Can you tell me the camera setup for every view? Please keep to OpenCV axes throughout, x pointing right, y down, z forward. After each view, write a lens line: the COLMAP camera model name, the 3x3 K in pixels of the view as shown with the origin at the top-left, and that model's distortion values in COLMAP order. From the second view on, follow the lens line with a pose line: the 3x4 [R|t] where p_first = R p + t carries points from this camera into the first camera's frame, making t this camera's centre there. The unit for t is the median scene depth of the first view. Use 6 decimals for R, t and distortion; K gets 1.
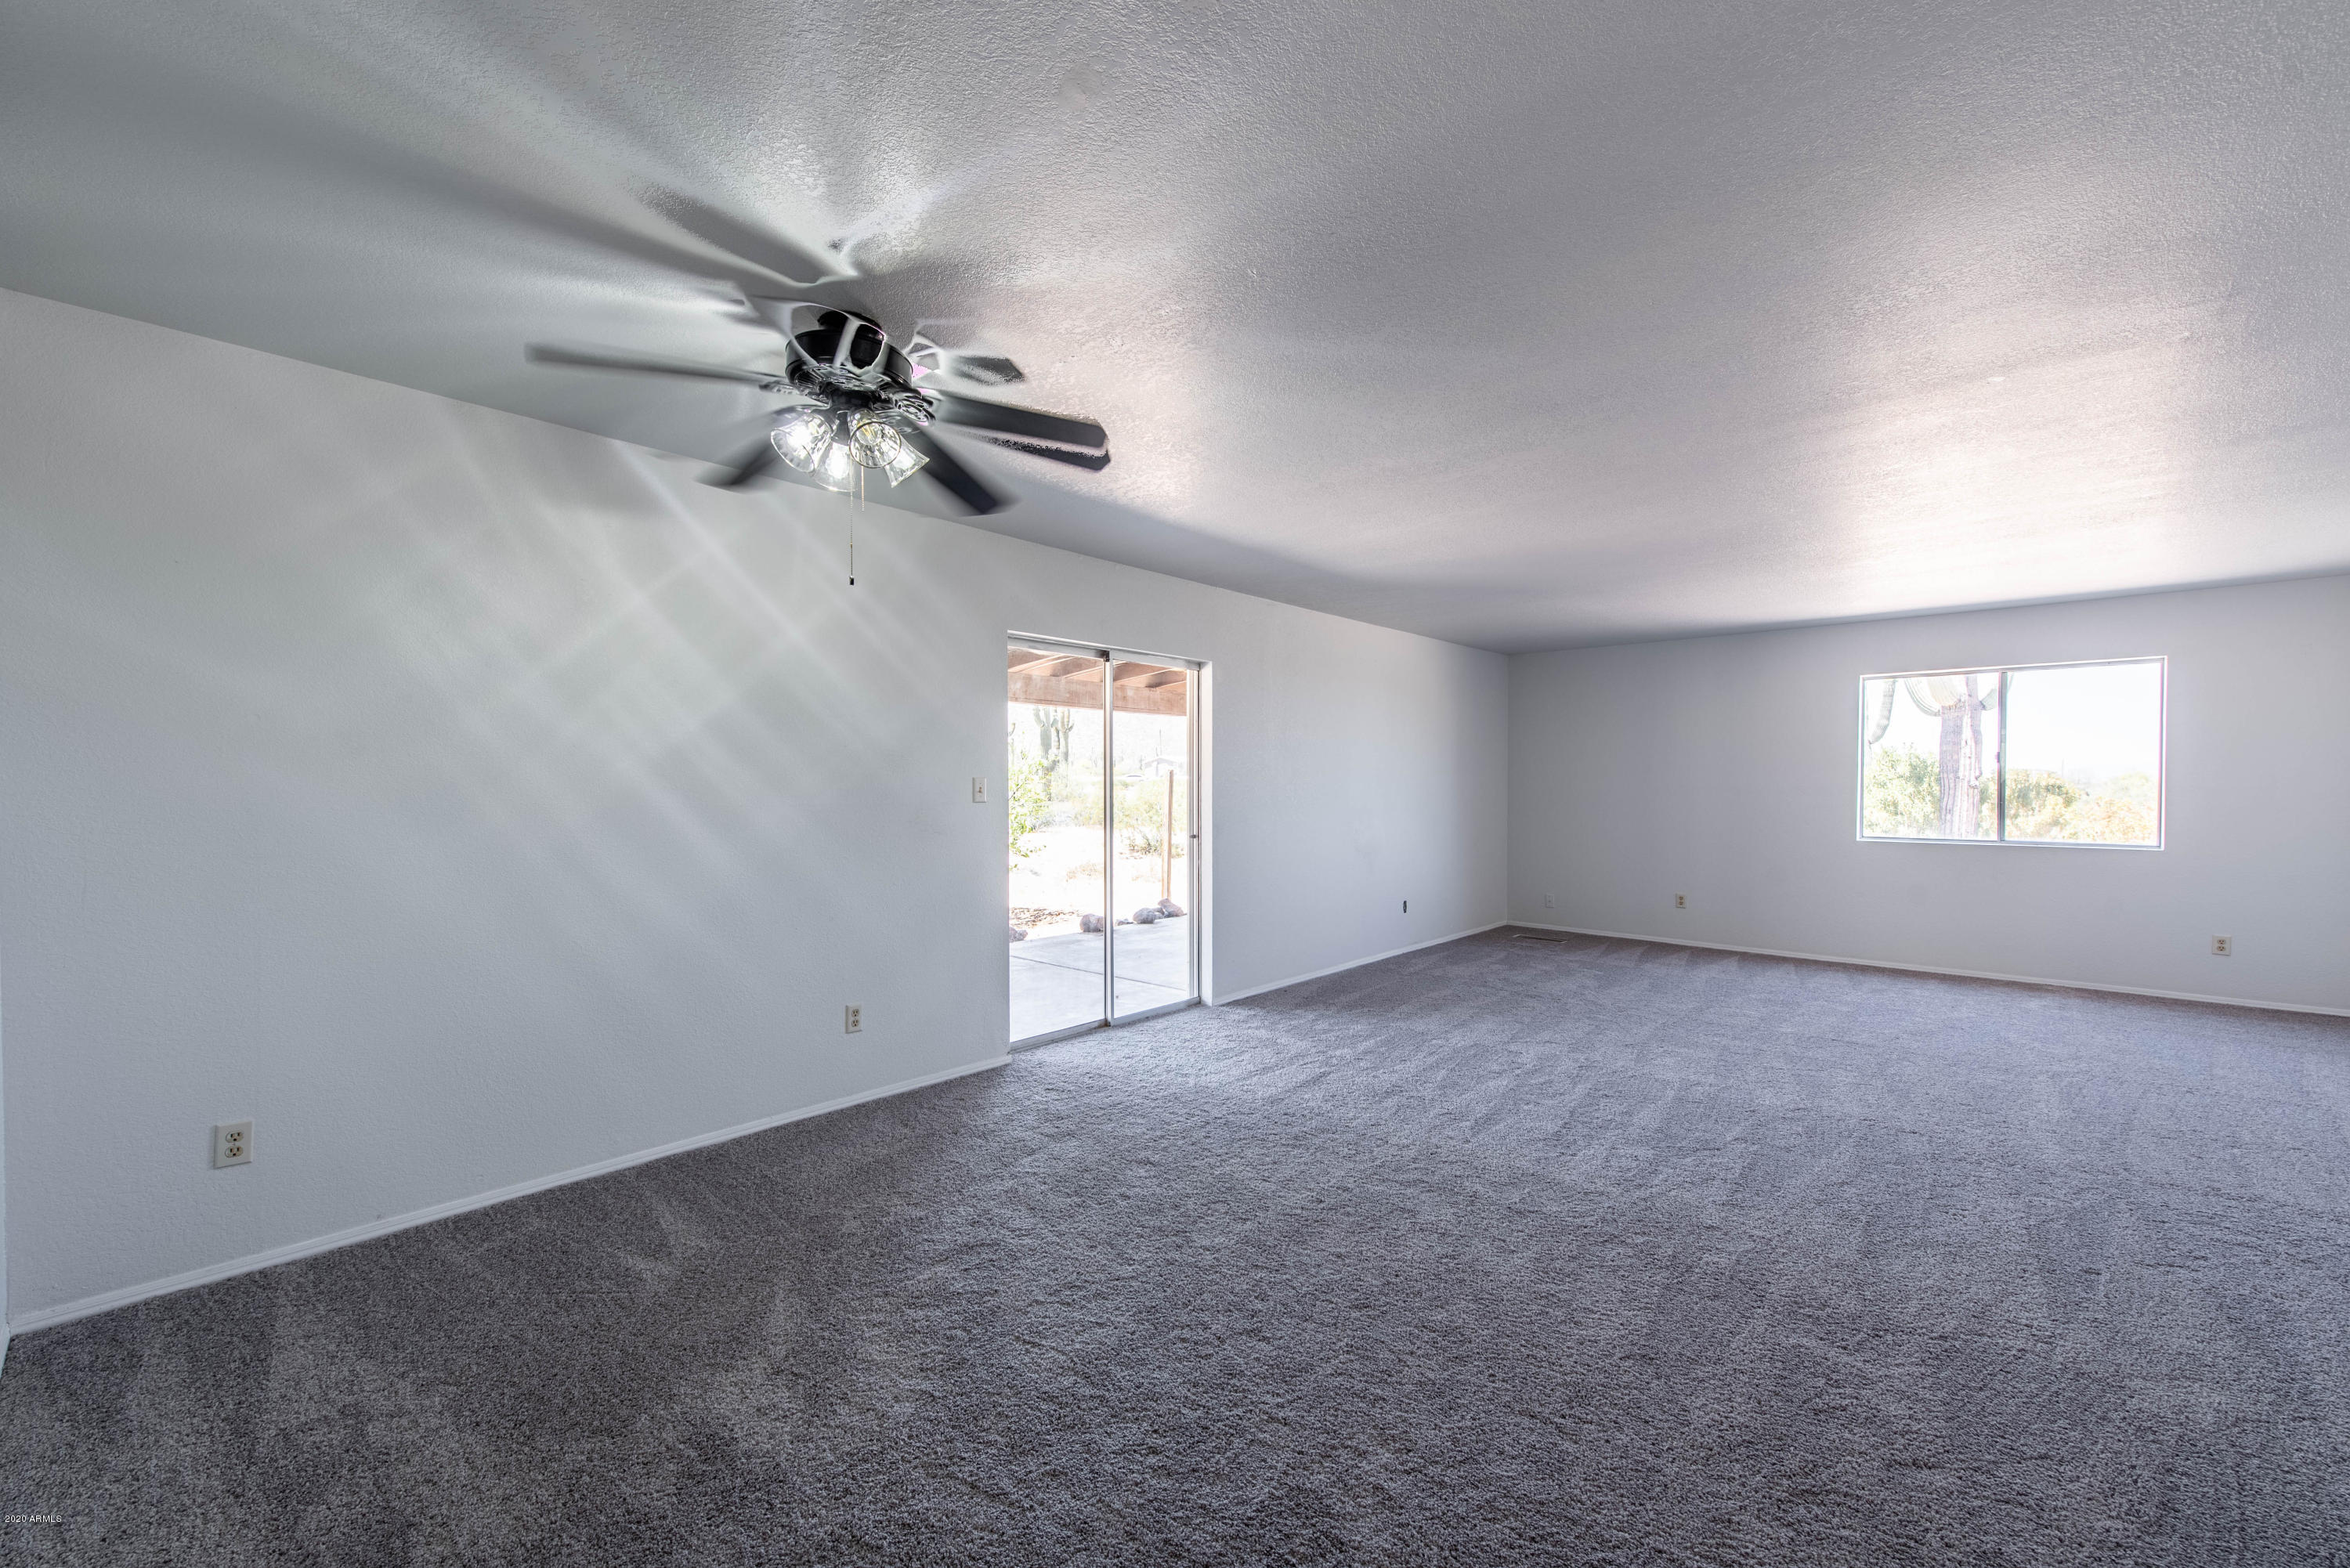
lens RADIAL K [[924.7, 0, 1179.6], [0, 924.7, 791.0], [0, 0, 1]] dist [-0.000473, -0.000240]
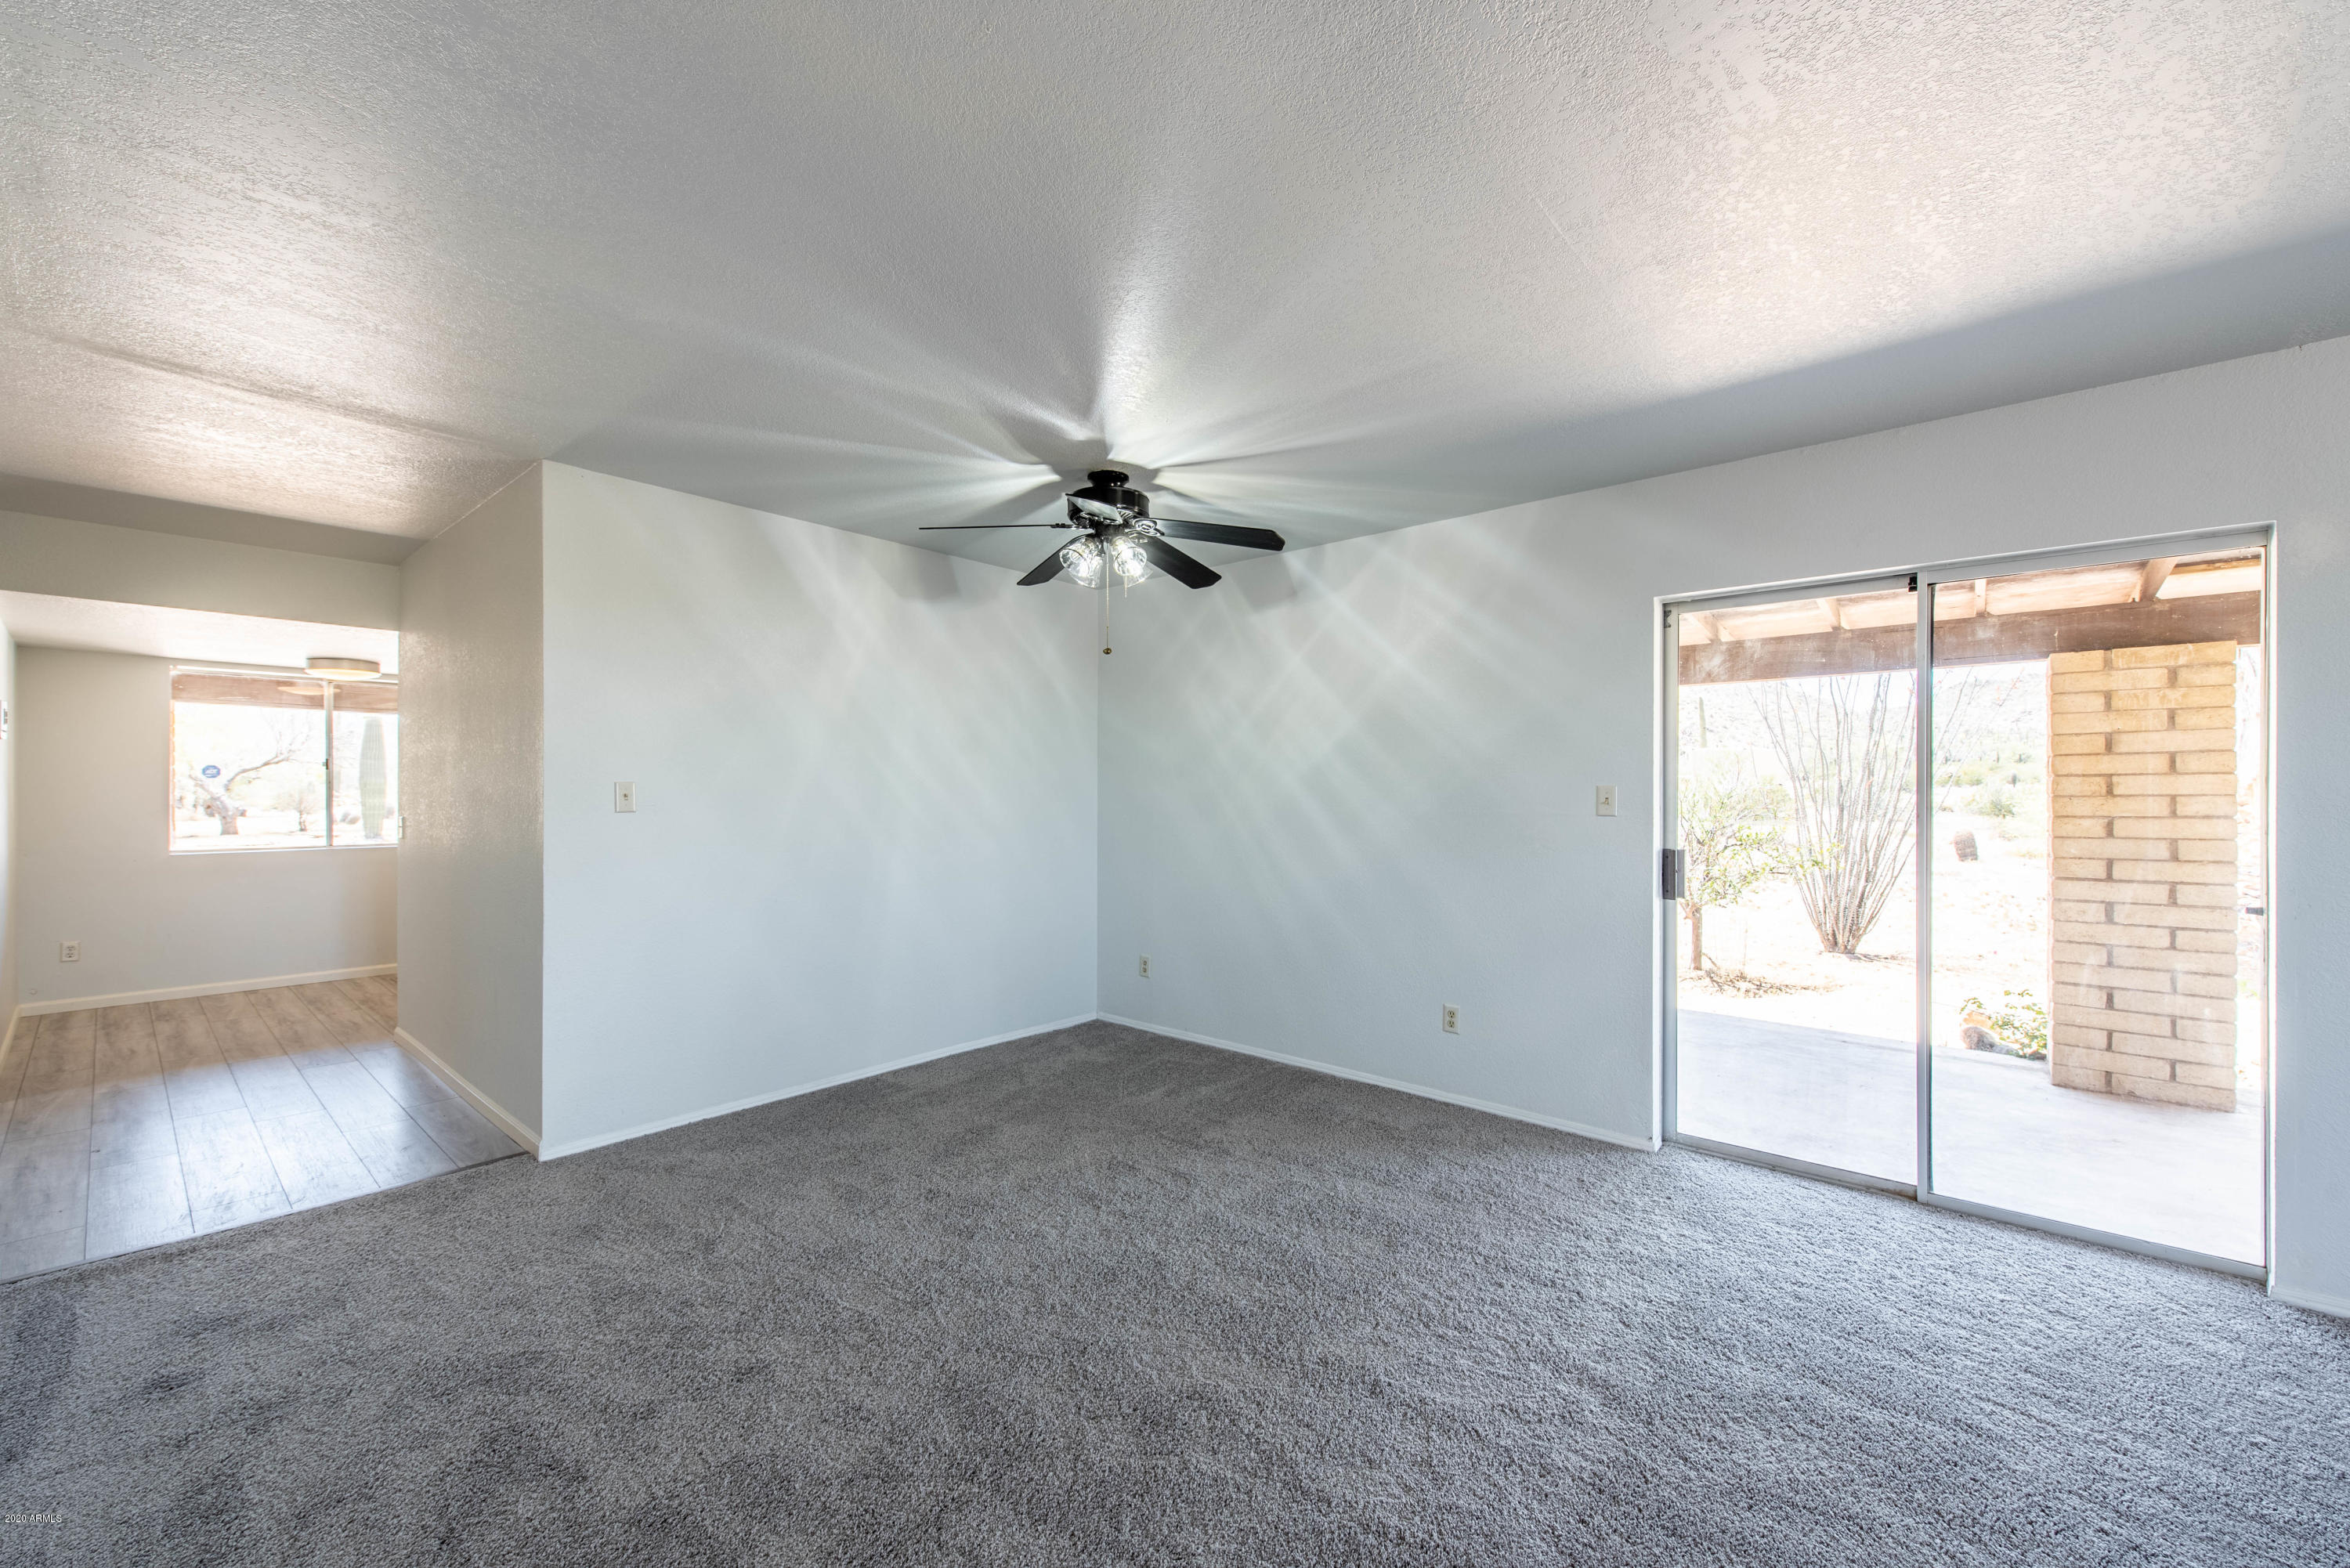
lens RADIAL K [[924.7, 0, 1179.6], [0, 924.7, 791.0], [0, 0, 1]] dist [-0.000473, -0.000240]
pose [[0.011237, -0.003064, -0.999932, 0.725060], [-0.010615, 0.999939, -0.003184, -0.003465], [0.999881, 0.010650, 0.011204, 0.724968]]
